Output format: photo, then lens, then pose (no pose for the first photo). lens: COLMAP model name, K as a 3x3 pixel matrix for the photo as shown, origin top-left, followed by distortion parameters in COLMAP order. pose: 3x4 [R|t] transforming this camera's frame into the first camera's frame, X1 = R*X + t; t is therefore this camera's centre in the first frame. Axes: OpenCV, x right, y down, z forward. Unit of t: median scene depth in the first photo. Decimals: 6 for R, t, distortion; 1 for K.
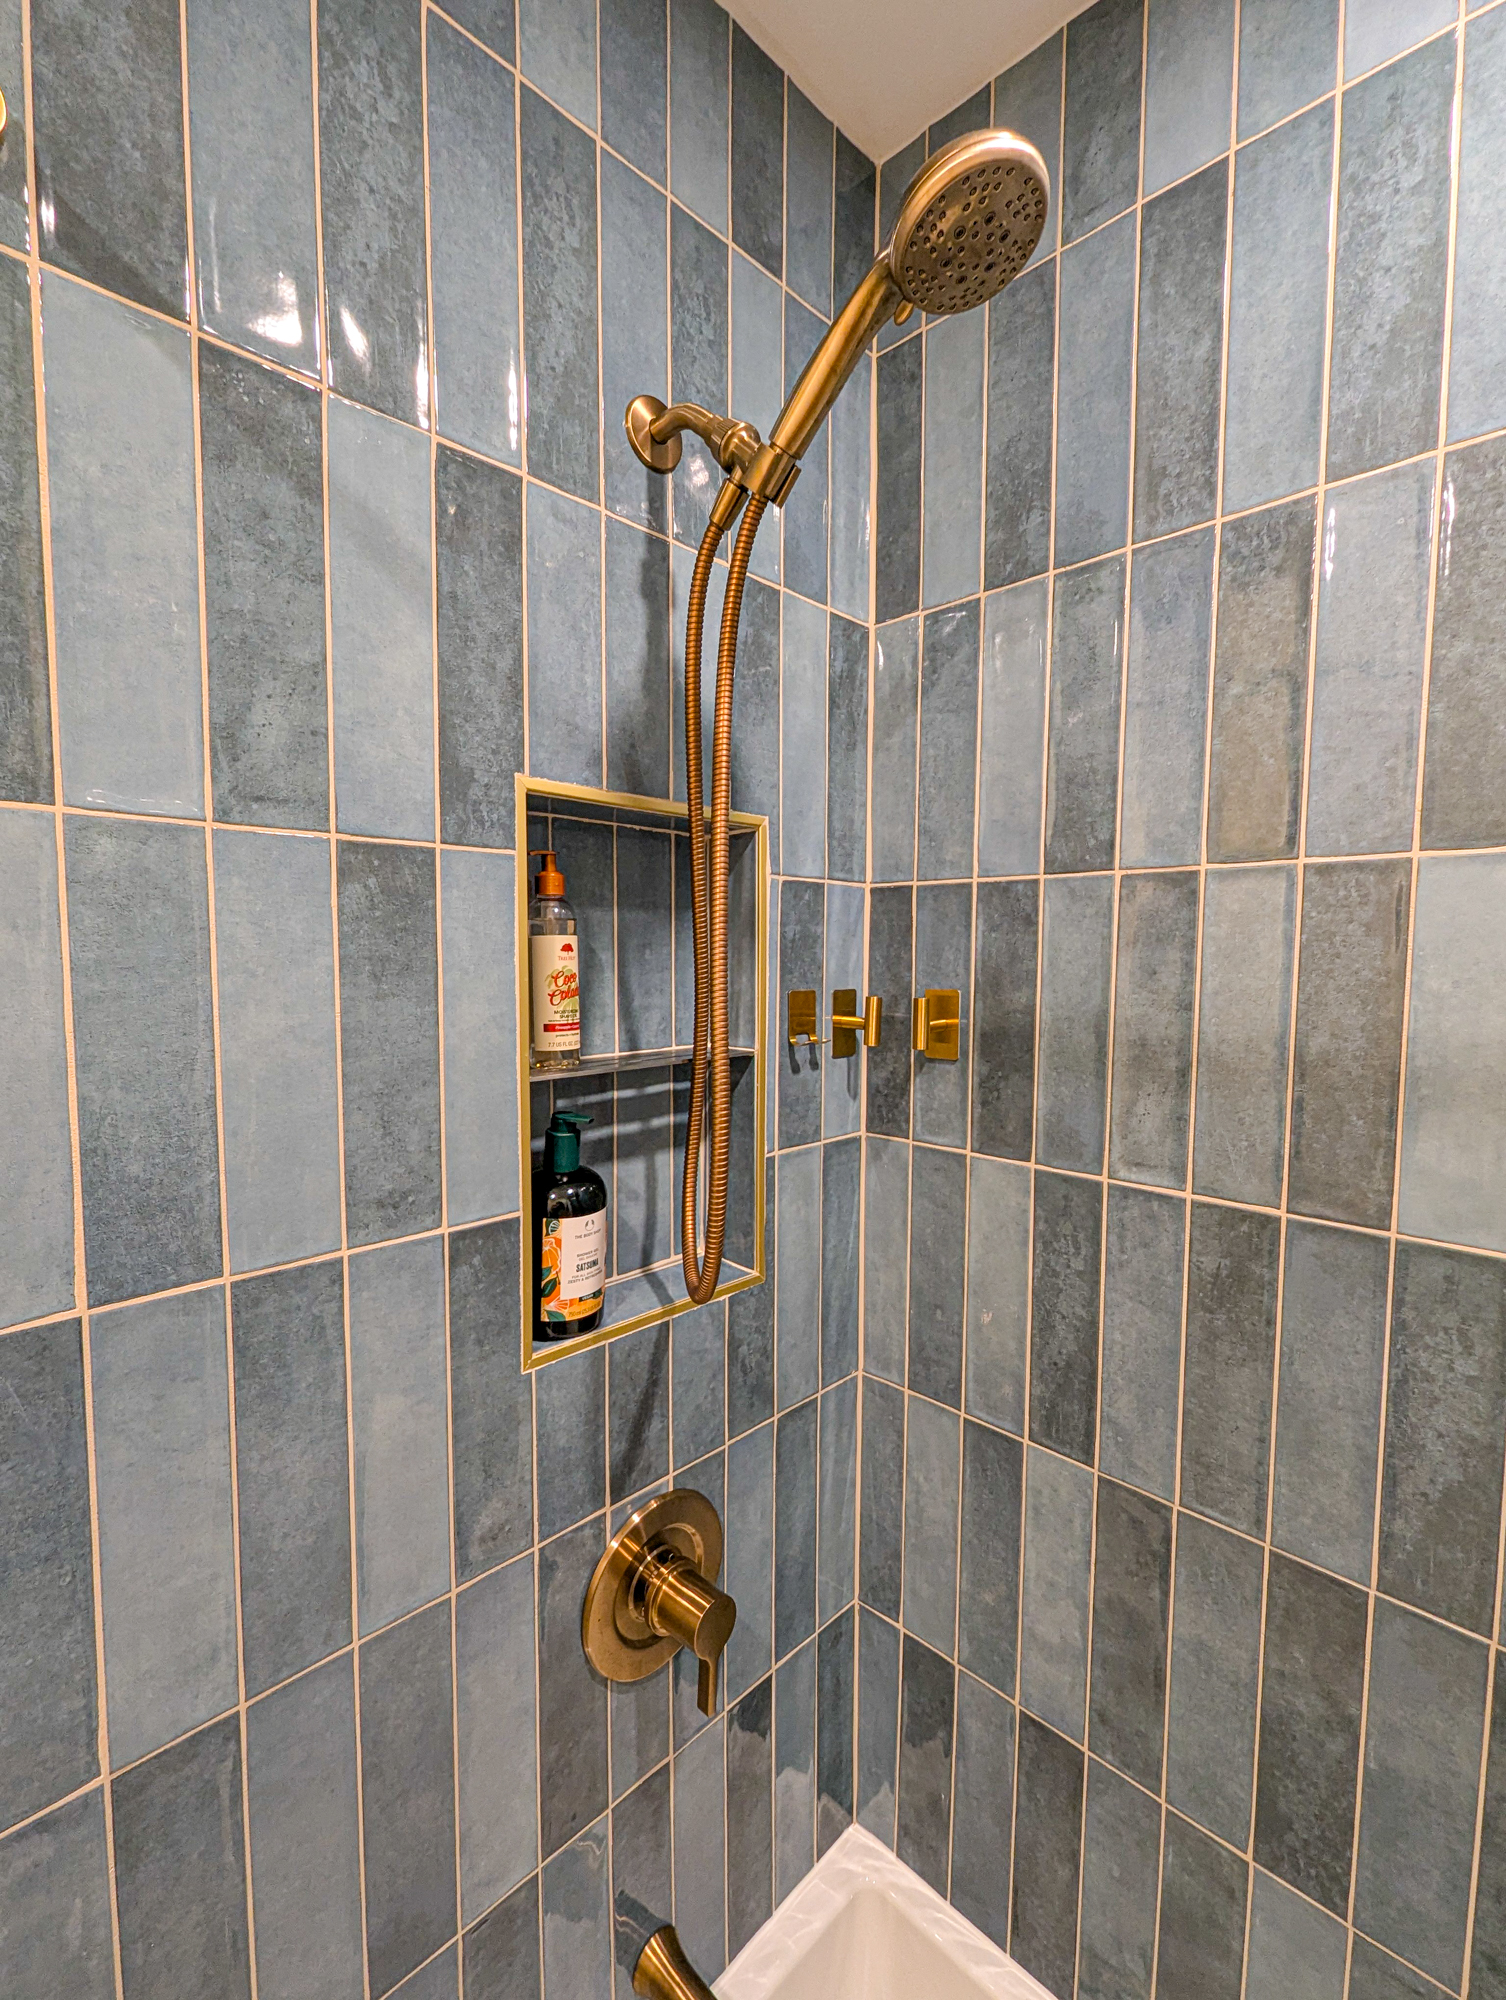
lens RADIAL K [[869.6, 0, 749.7], [0, 869.6, 1012.0], [0, 0, 1]] dist [0.001835, -0.000267]
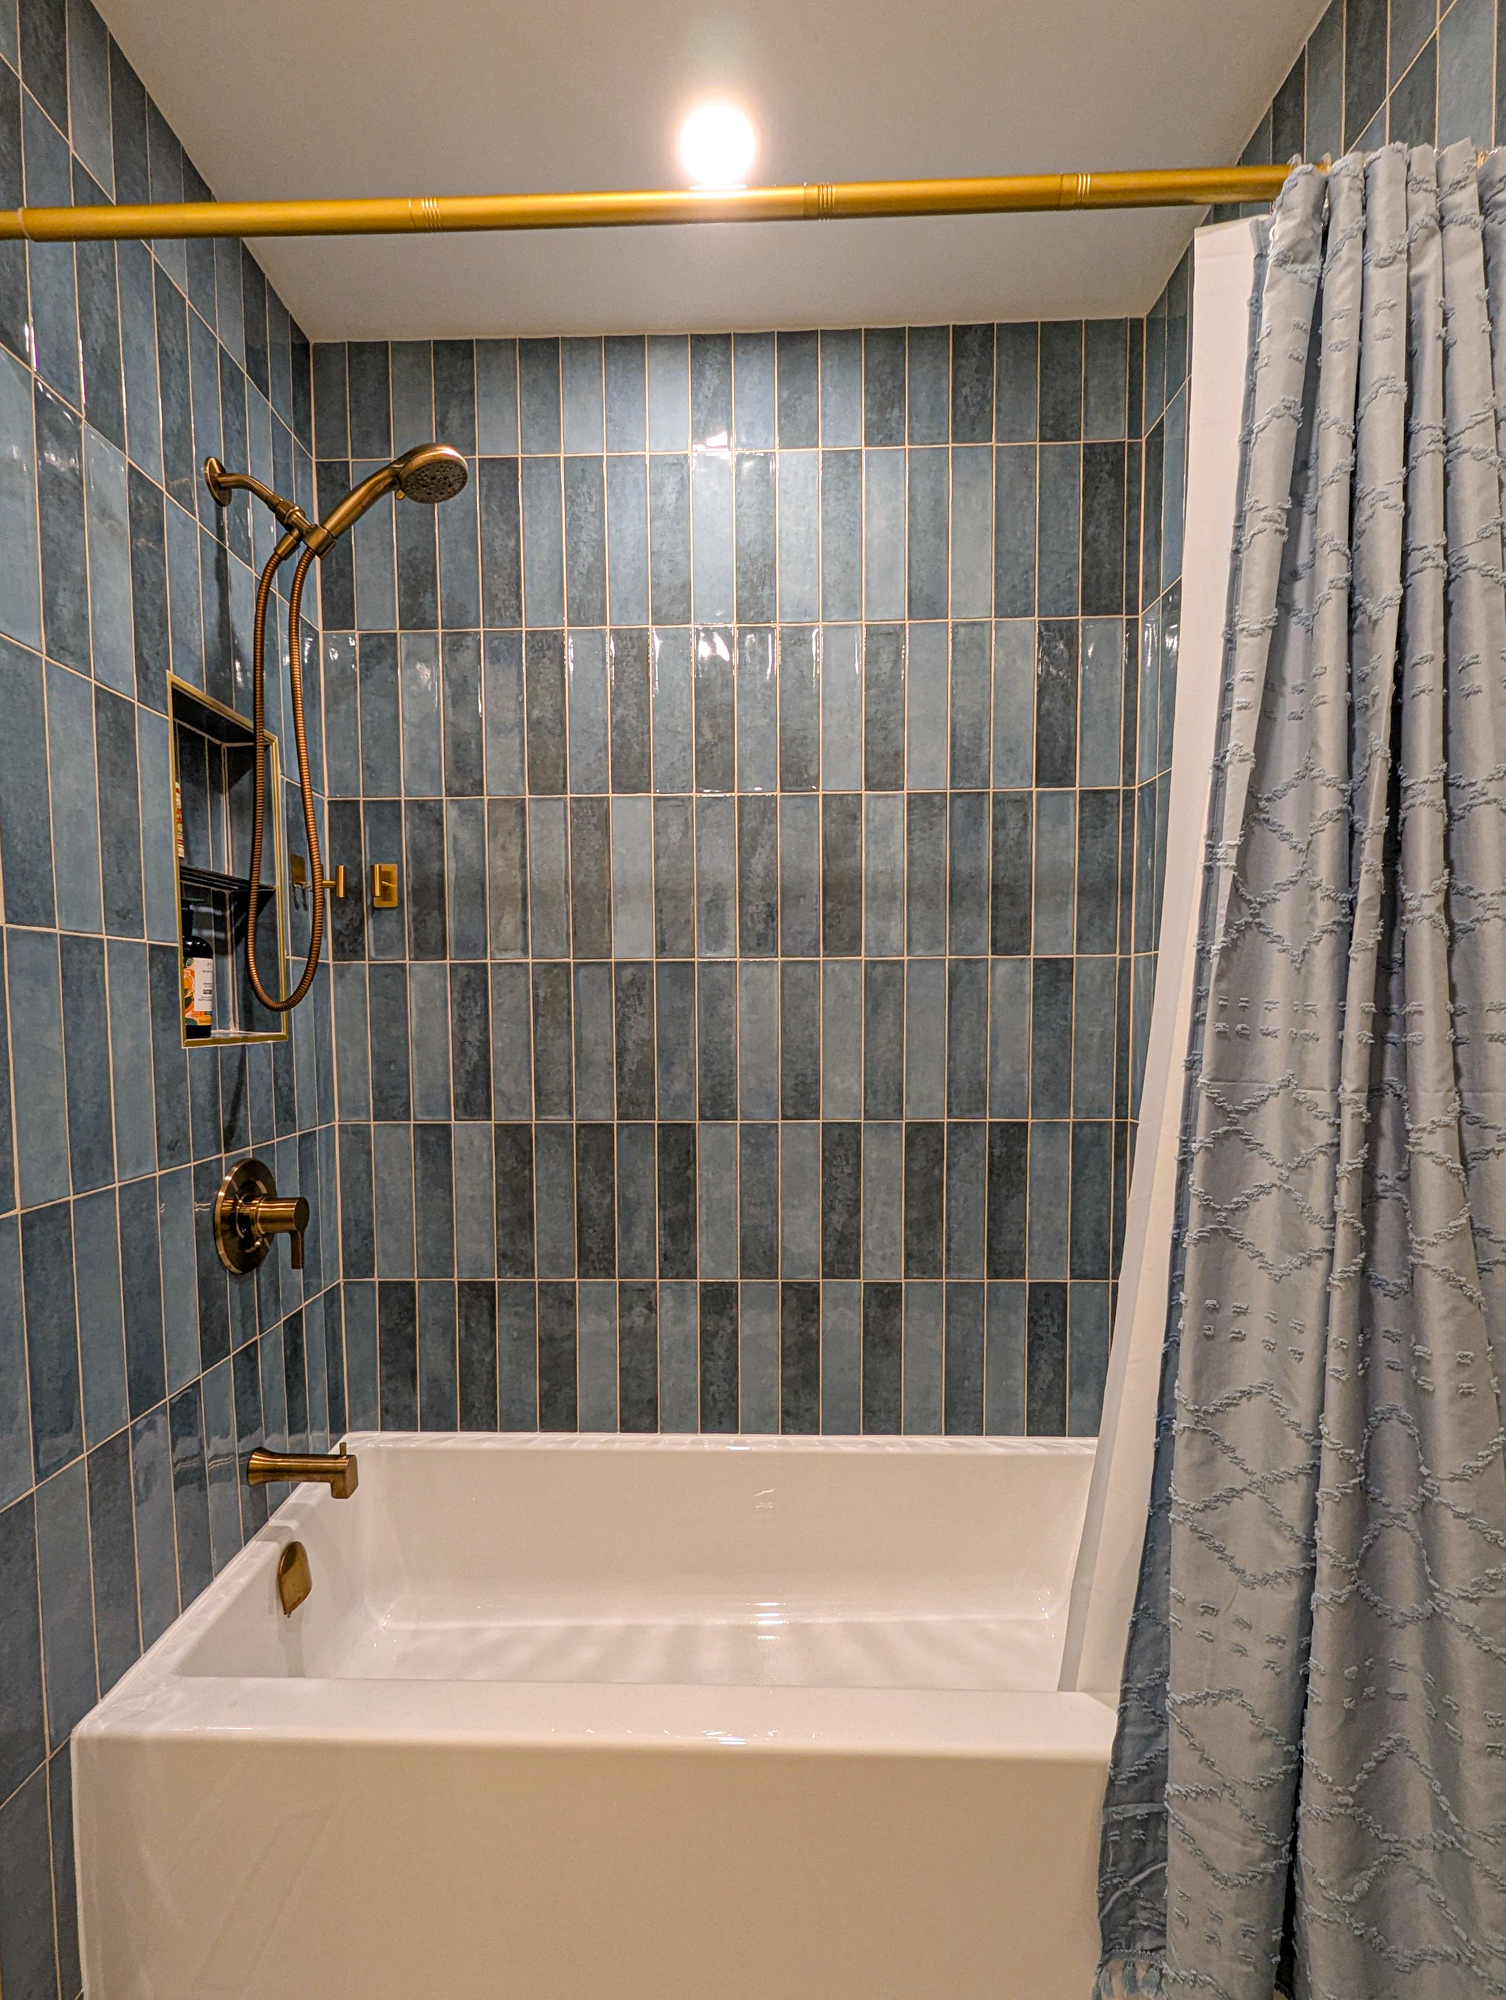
lens RADIAL K [[932.7, 0, 708.1], [0, 932.7, 1063.8], [0, 0, 1]] dist [0.003276, -0.003946]
pose [[0.730243, -0.050383, 0.681327, -0.670140], [0.061483, 0.998077, 0.007910, 0.453594], [-0.680415, 0.036114, 0.731936, -0.840722]]
